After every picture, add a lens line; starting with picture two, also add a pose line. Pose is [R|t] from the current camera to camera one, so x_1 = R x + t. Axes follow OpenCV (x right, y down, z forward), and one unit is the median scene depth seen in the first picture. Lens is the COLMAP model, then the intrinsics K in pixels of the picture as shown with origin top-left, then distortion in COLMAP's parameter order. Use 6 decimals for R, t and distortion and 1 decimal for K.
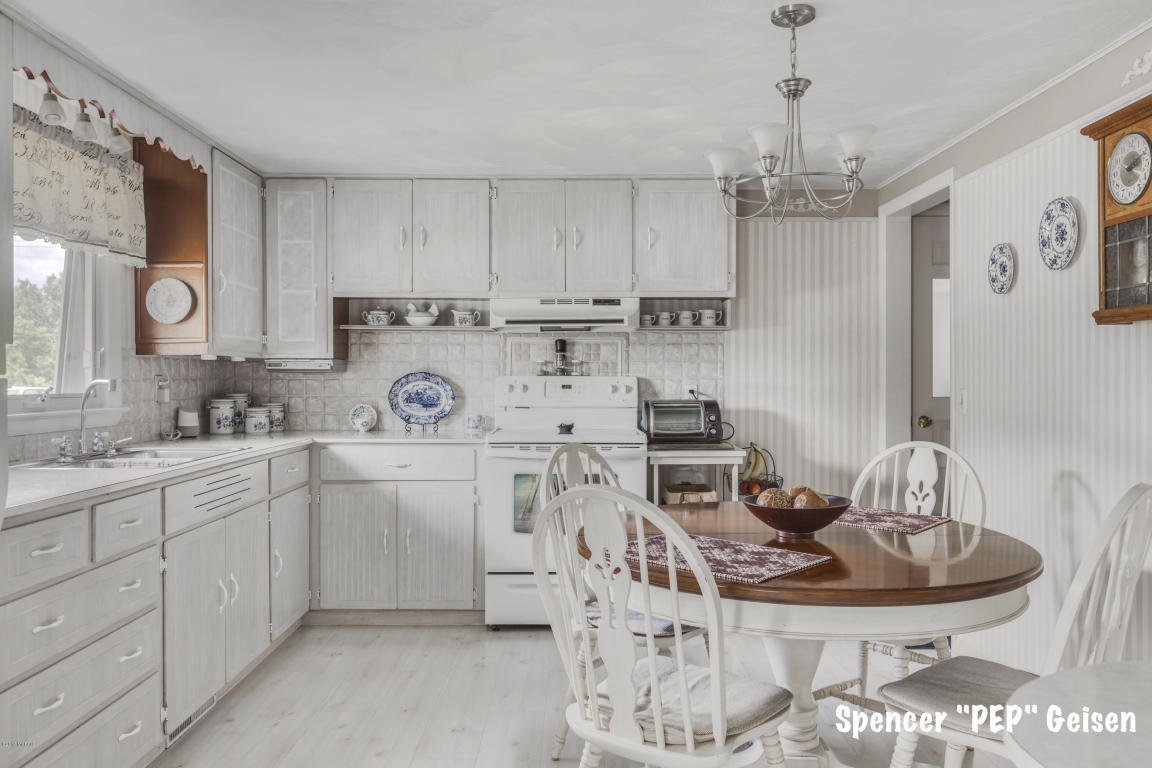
lens RADIAL K [[877.2, 0, 574.3], [0, 877.2, 381.9], [0, 0, 1]] dist [0.007478, -0.002651]
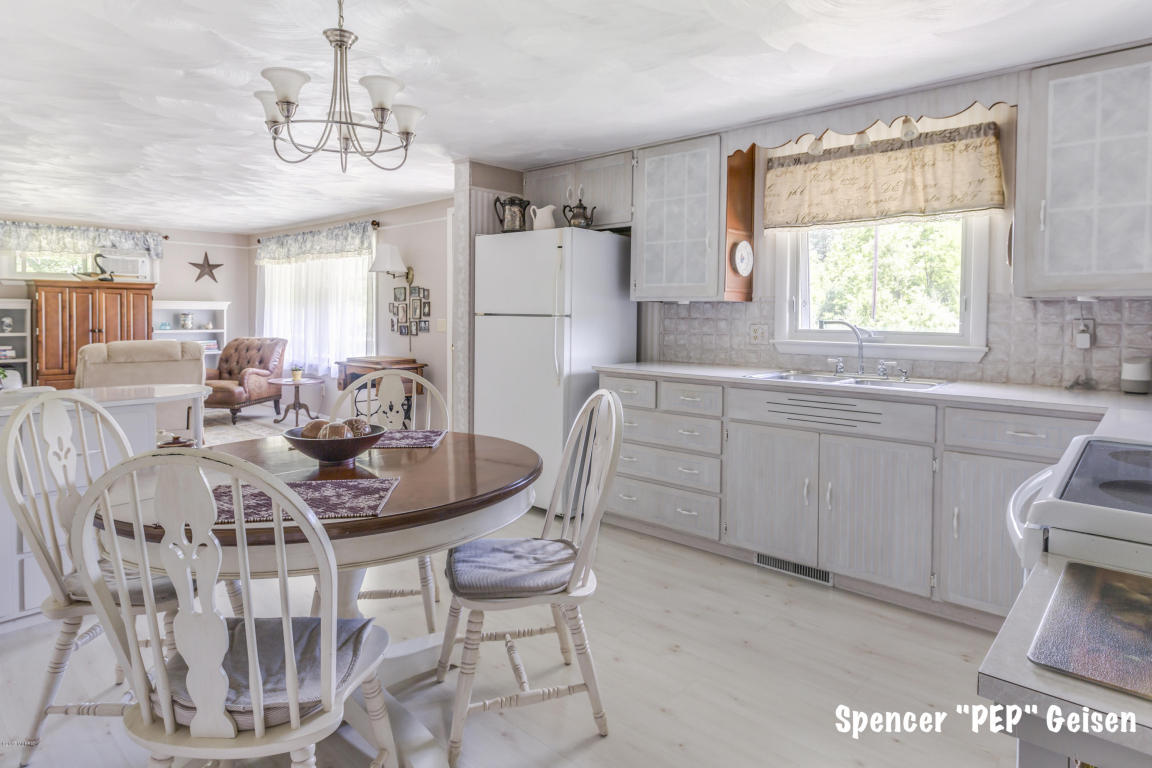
lens RADIAL K [[653.8, 0, 591.2], [0, 653.8, 331.9], [0, 0, 1]] dist [-0.000092, 0.000047]
pose [[-0.661706, 0.015869, -0.749595, 0.351372], [-0.012173, 0.999417, 0.031903, -0.008681], [0.749665, 0.030235, -0.661127, 0.960399]]
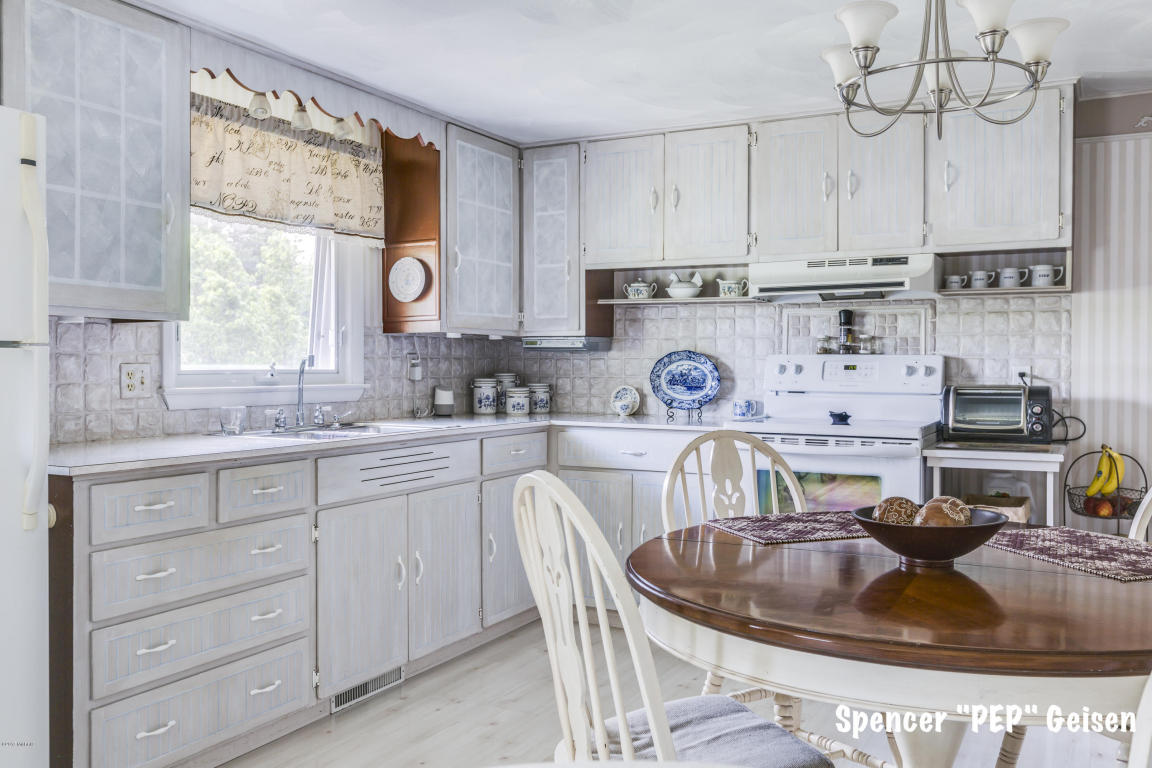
lens RADIAL K [[979.2, 0, 577.4], [0, 979.2, 374.2], [0, 0, 1]] dist [0.004469, -0.021516]
pose [[0.883978, 0.006744, -0.467479, 0.203368], [-0.004625, 0.999973, 0.005681, 0.008070], [0.467505, -0.002859, 0.883986, 0.078835]]
